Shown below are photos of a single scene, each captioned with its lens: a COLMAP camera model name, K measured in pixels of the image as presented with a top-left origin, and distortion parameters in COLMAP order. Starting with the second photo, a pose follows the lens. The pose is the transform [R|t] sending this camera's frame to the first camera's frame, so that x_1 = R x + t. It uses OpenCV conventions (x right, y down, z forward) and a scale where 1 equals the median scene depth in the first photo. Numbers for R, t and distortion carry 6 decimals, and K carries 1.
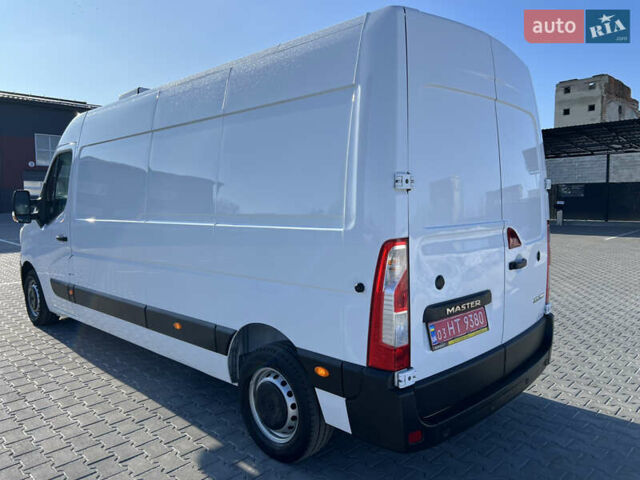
lens RADIAL K [[470.1, 0, 293.8], [0, 470.1, 240.5], [0, 0, 1]] dist [0.055887, -0.070799]
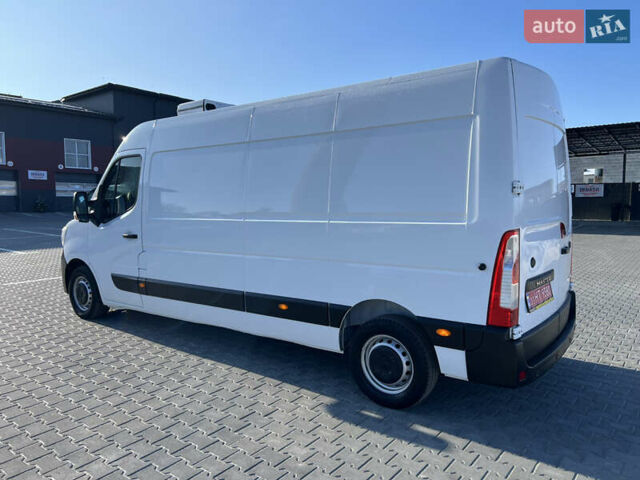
lens RADIAL K [[470.1, 0, 293.8], [0, 470.1, 240.5], [0, 0, 1]] dist [0.055887, -0.070799]
pose [[0.992778, -0.008812, 0.119643, -0.436364], [0.008924, 0.999960, -0.000405, 0.017255], [-0.119635, 0.001470, 0.992817, -0.216847]]
